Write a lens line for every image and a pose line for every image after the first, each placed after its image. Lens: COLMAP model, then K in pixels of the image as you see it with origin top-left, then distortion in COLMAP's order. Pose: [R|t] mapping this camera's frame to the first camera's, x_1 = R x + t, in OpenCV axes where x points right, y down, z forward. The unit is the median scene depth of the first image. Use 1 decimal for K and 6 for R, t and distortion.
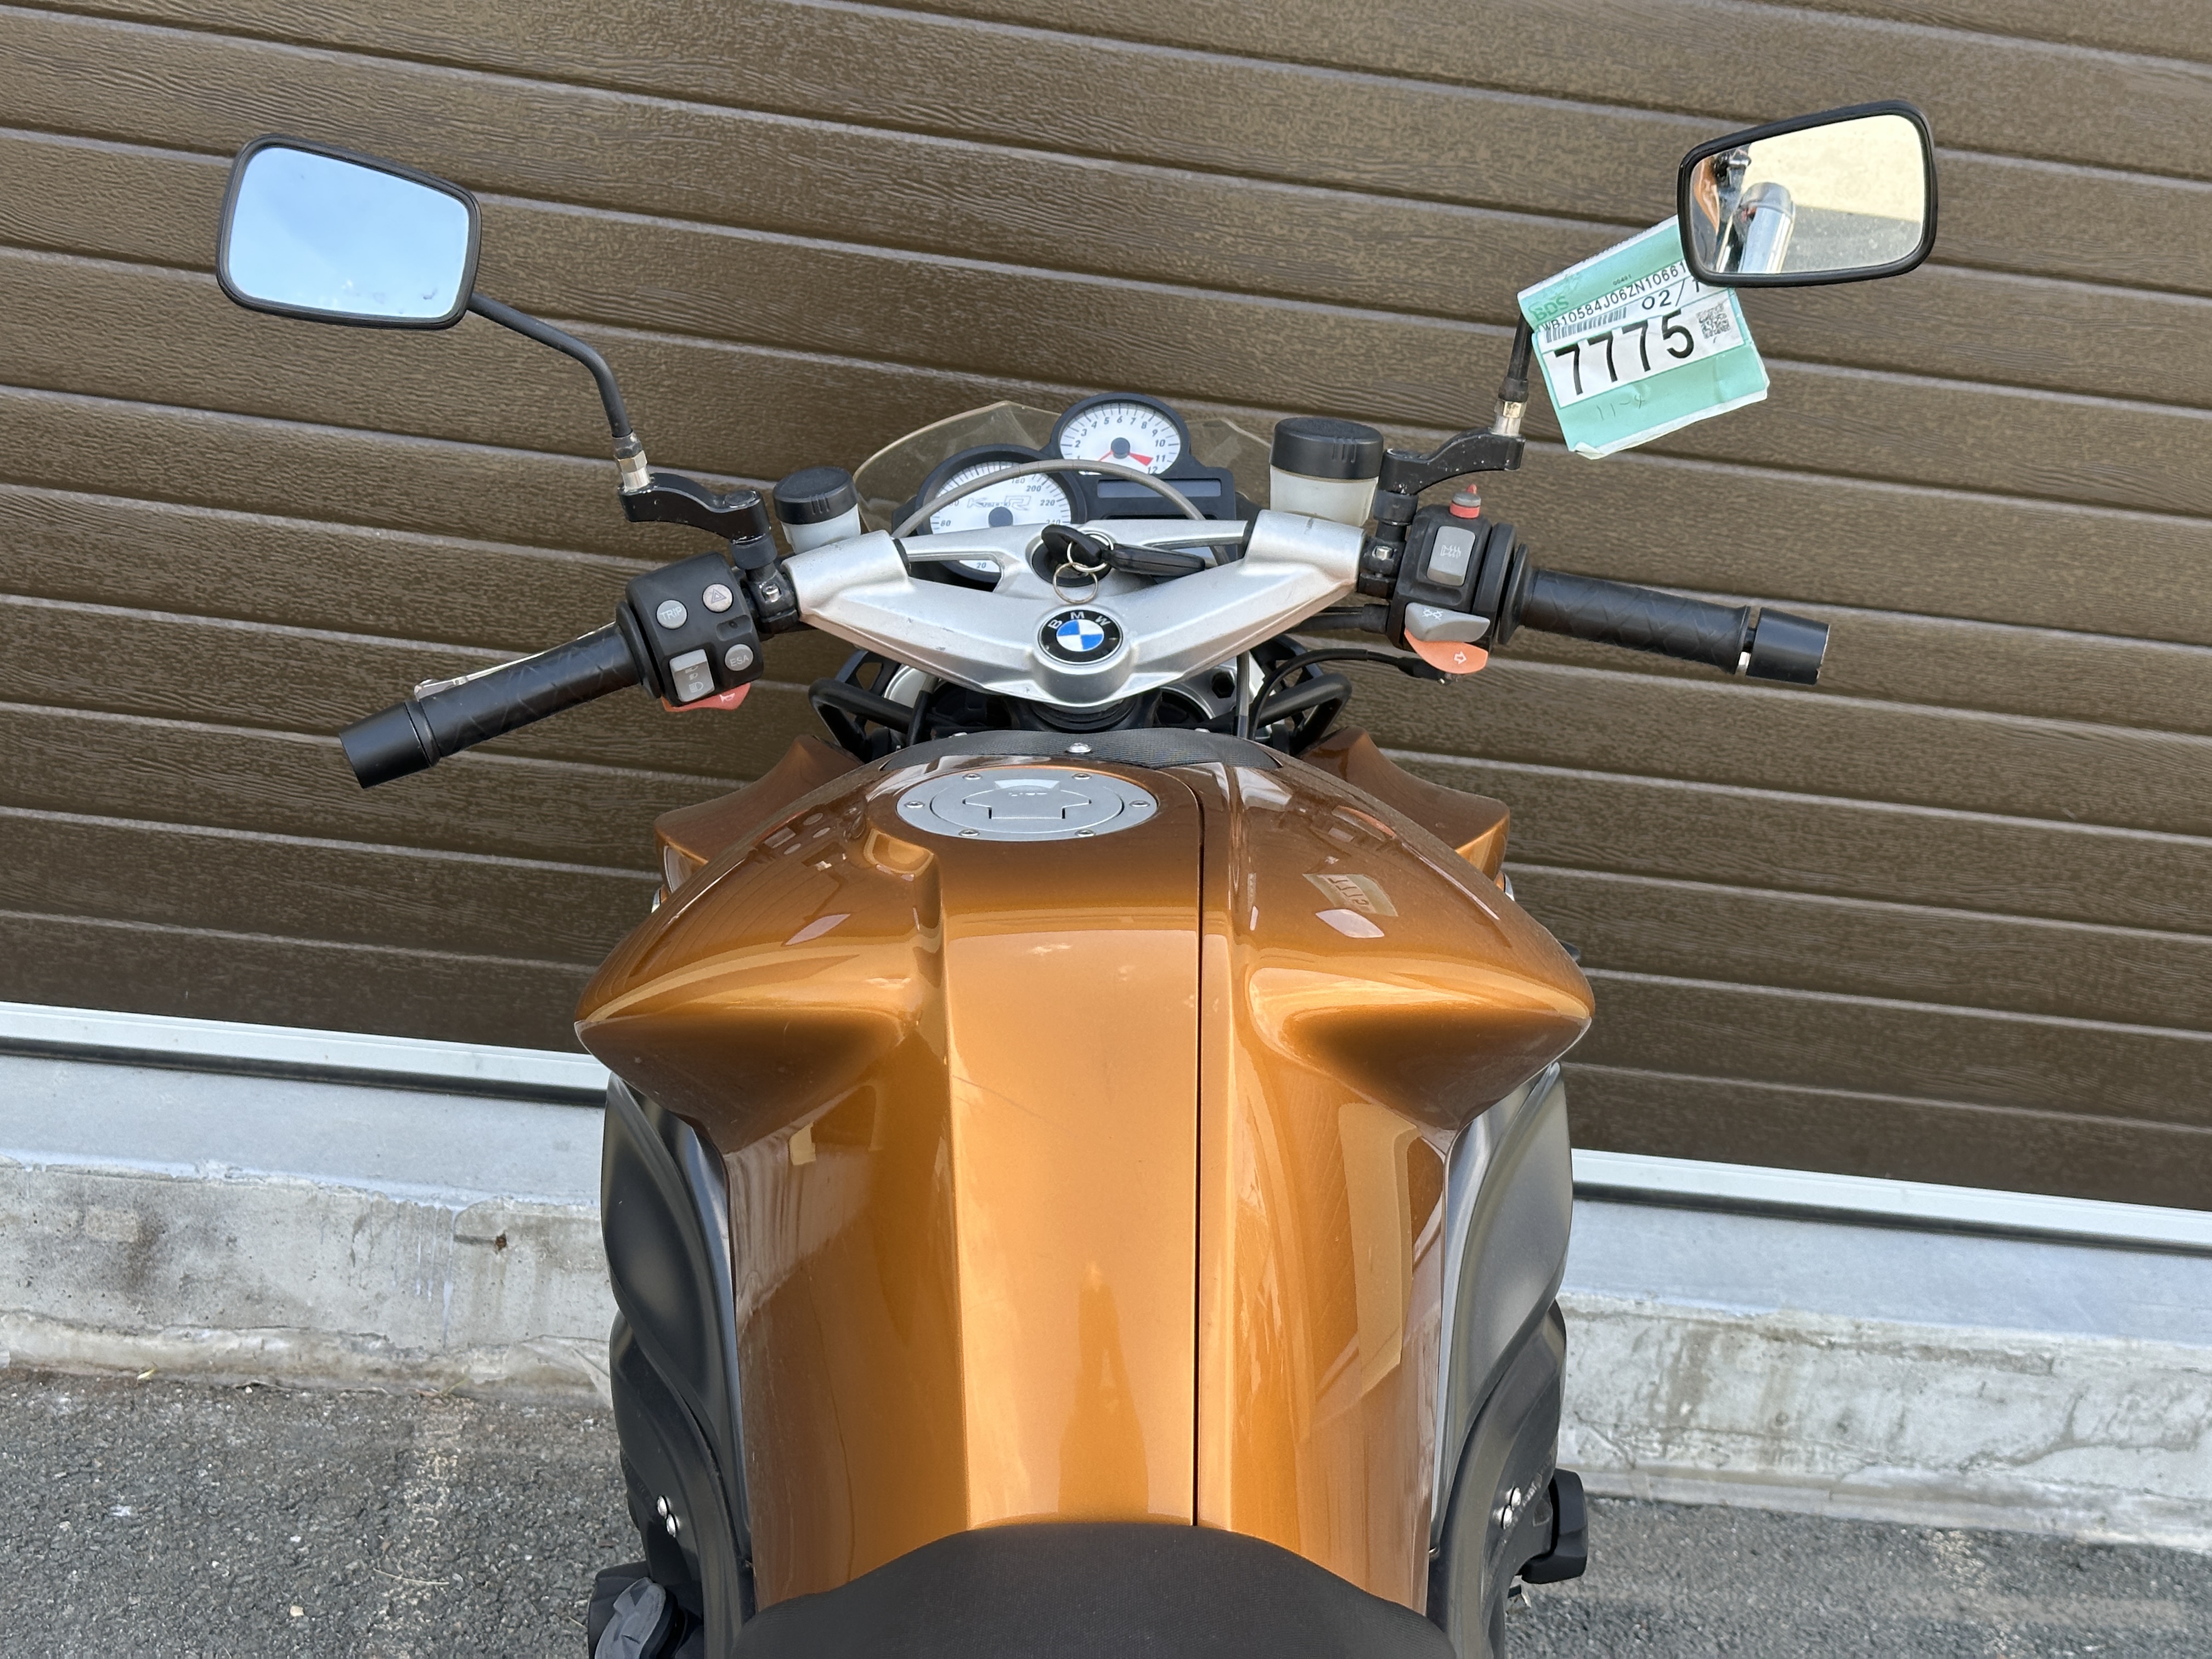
lens RADIAL K [[3074.9, 0, 1086.1], [0, 3074.9, 853.1], [0, 0, 1]] dist [0.209637, -0.485240]
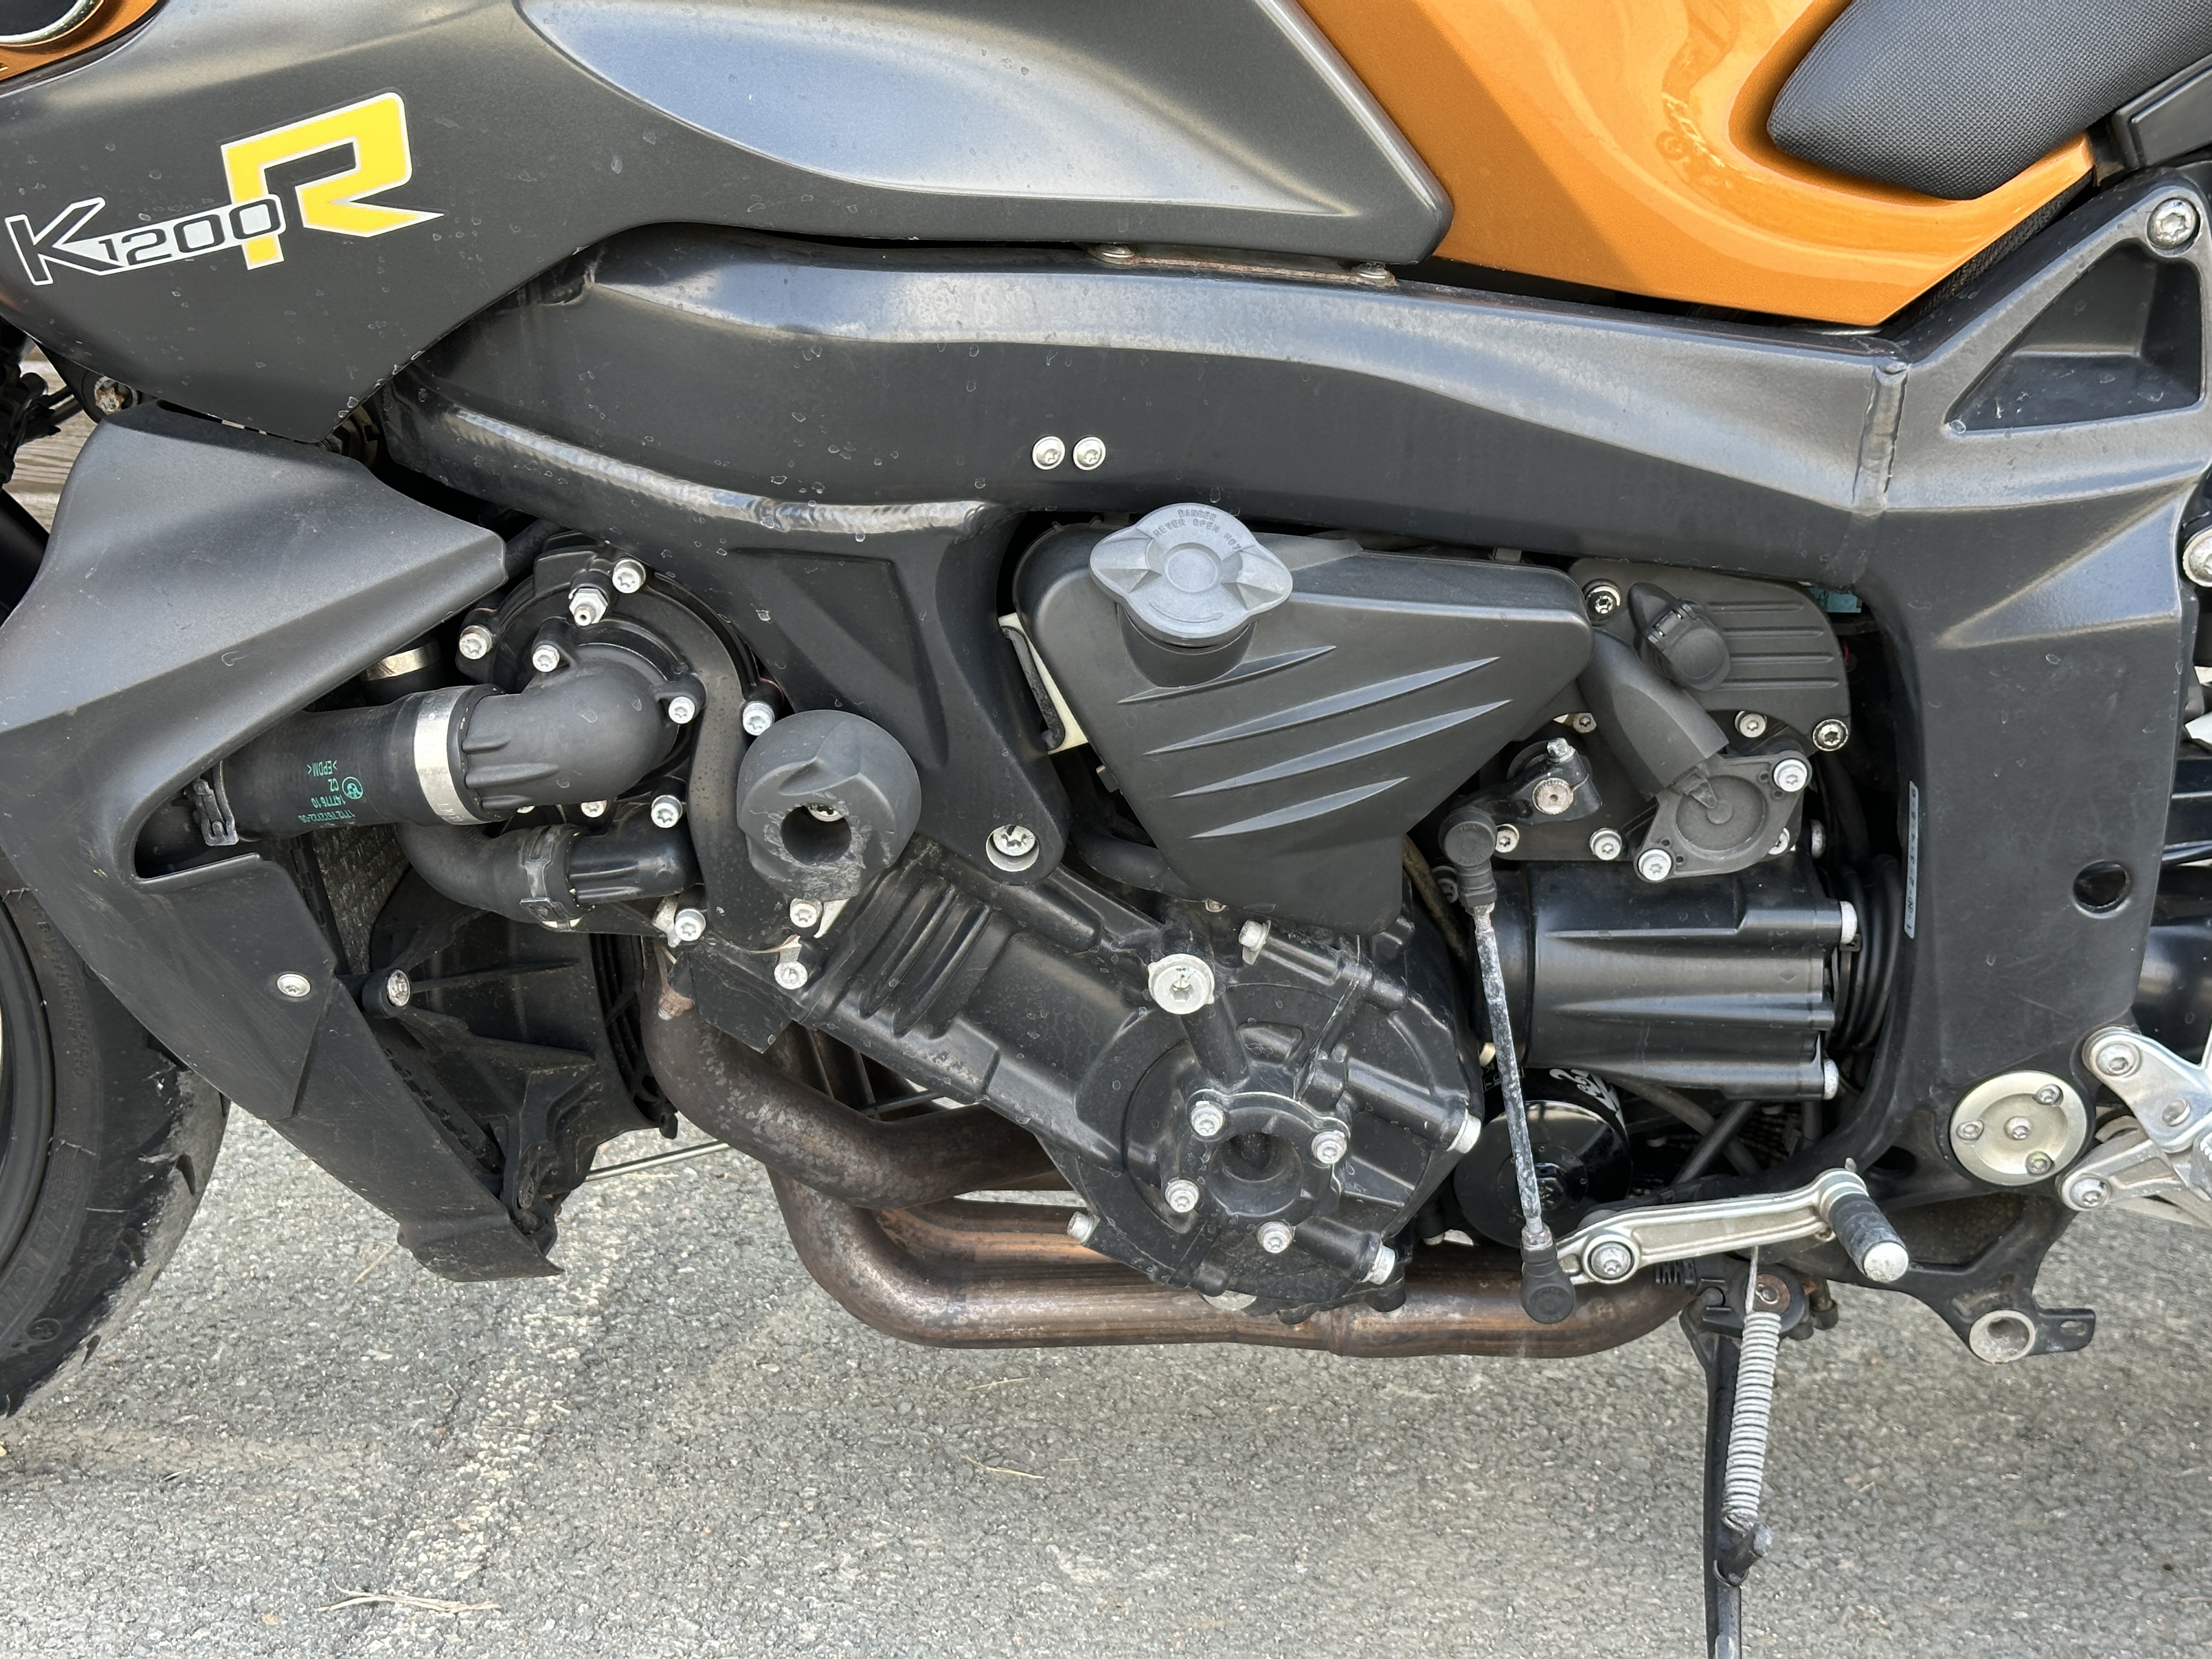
lens RADIAL K [[3065.3, 0, 1097.0], [0, 3065.3, 837.8], [0, 0, 1]] dist [0.209086, -0.496260]
pose [[0.984093, -0.096506, -0.149159, 0.021247], [0.086153, 0.993501, -0.074388, 0.195220], [0.155369, 0.060354, 0.986011, 0.221694]]
